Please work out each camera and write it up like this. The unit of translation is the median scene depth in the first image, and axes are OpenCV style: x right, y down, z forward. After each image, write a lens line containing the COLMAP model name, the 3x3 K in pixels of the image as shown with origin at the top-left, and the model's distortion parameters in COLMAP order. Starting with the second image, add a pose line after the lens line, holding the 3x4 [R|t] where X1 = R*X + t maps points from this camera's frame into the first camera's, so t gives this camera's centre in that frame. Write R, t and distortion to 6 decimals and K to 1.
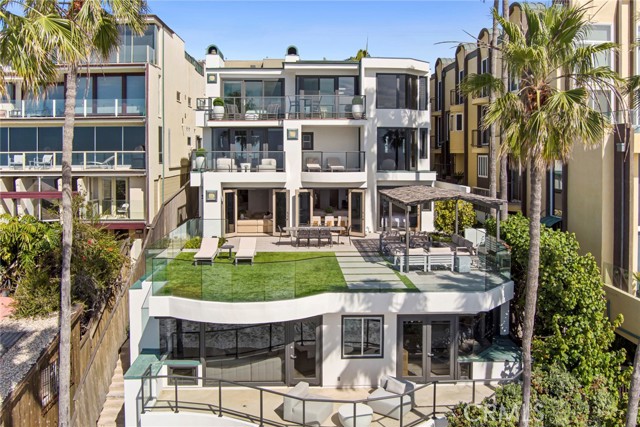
lens RADIAL K [[485.8, 0, 320.3], [0, 485.8, 178.2], [0, 0, 1]] dist [-0.108731, -0.001407]
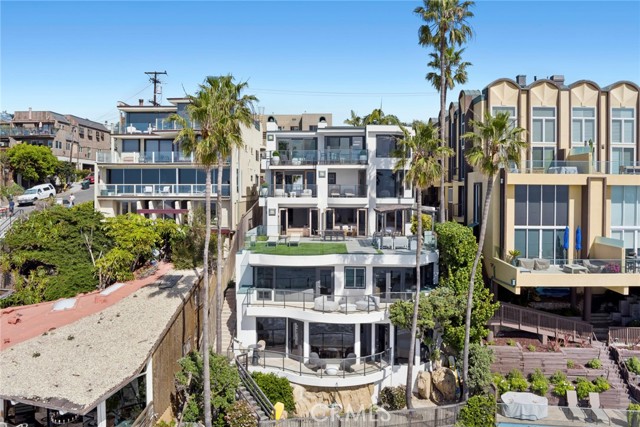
lens RADIAL K [[506.7, 0, 320.0], [0, 506.7, 213.5], [0, 0, 1]] dist [-0.060519, 0.003428]
pose [[0.997228, 0.004989, -0.074234, 0.060077], [-0.005475, 0.999965, -0.006339, 0.049958], [0.074200, 0.006728, 0.997221, -0.664313]]
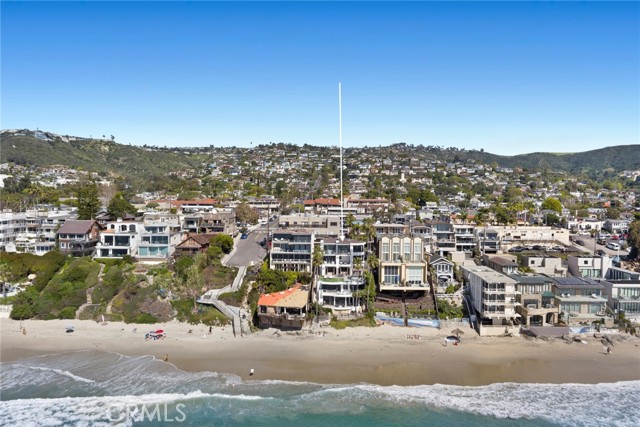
lens RADIAL K [[506.7, 0, 320.0], [0, 506.7, 213.5], [0, 0, 1]] dist [-0.060519, 0.003428]
pose [[0.996380, 0.011191, -0.084268, 0.228112], [-0.013248, 0.999627, -0.023890, -0.452750], [0.083970, 0.024920, 0.996157, -4.834479]]
